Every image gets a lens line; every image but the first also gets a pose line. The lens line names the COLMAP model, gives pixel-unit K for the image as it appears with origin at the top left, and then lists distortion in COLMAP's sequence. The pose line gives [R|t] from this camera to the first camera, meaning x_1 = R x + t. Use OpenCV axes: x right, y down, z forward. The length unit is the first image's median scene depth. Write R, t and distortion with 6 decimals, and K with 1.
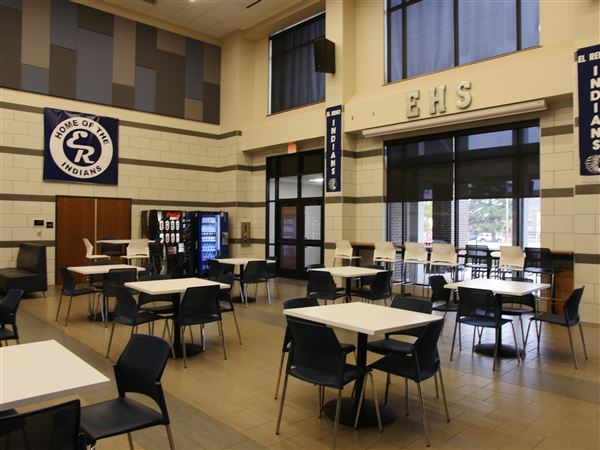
lens RADIAL K [[462.3, 0, 299.8], [0, 462.3, 221.0], [0, 0, 1]] dist [-0.041183, 0.017690]
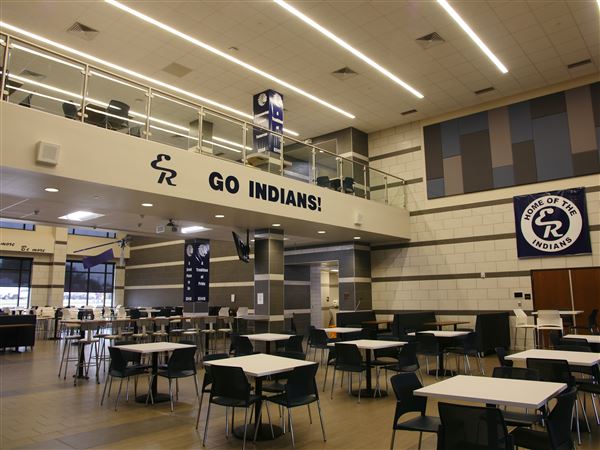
lens RADIAL K [[468.6, 0, 300.1], [0, 468.6, 223.1], [0, 0, 1]] dist [-0.088006, 0.065383]
pose [[0.117121, -0.163575, -0.979554, 0.493376], [0.019024, 0.986531, -0.162466, 0.003072], [0.992935, 0.000393, 0.118656, 0.277664]]
